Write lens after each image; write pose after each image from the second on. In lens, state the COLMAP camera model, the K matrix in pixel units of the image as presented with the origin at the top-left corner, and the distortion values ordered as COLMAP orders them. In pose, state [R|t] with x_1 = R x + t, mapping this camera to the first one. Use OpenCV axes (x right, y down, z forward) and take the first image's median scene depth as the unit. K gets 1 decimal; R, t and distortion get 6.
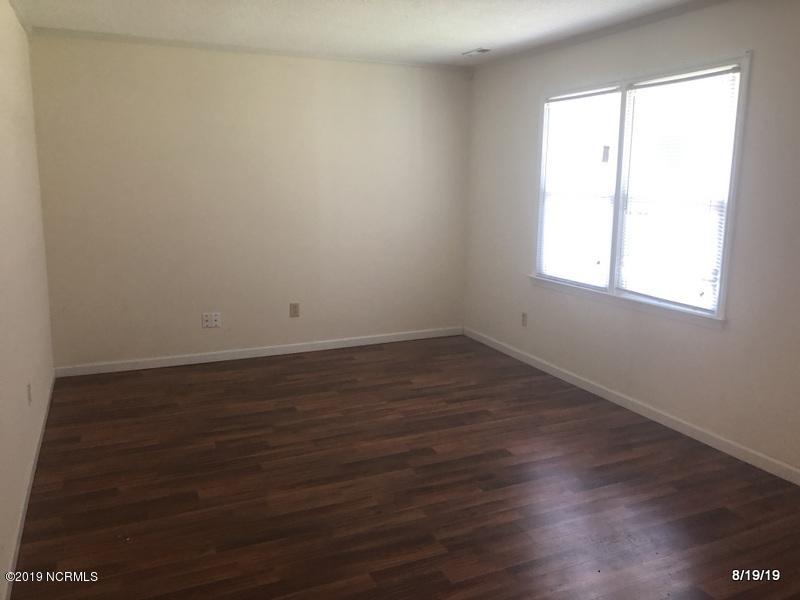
lens RADIAL K [[674.4, 0, 400.0], [0, 674.4, 300.0], [0, 0, 1]] dist [0.037370, -0.009369]
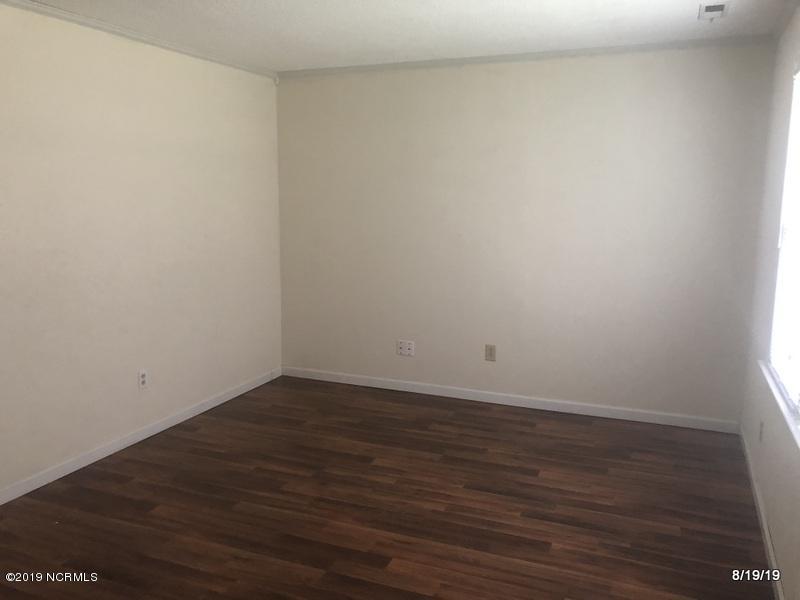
lens RADIAL K [[674.4, 0, 400.0], [0, 674.4, 300.0], [0, 0, 1]] dist [0.037370, -0.009369]
pose [[0.672769, 0.113036, -0.731167, 0.488743], [-0.136736, 0.990232, 0.027272, -0.075256], [0.727108, 0.081629, 0.681653, 0.403637]]
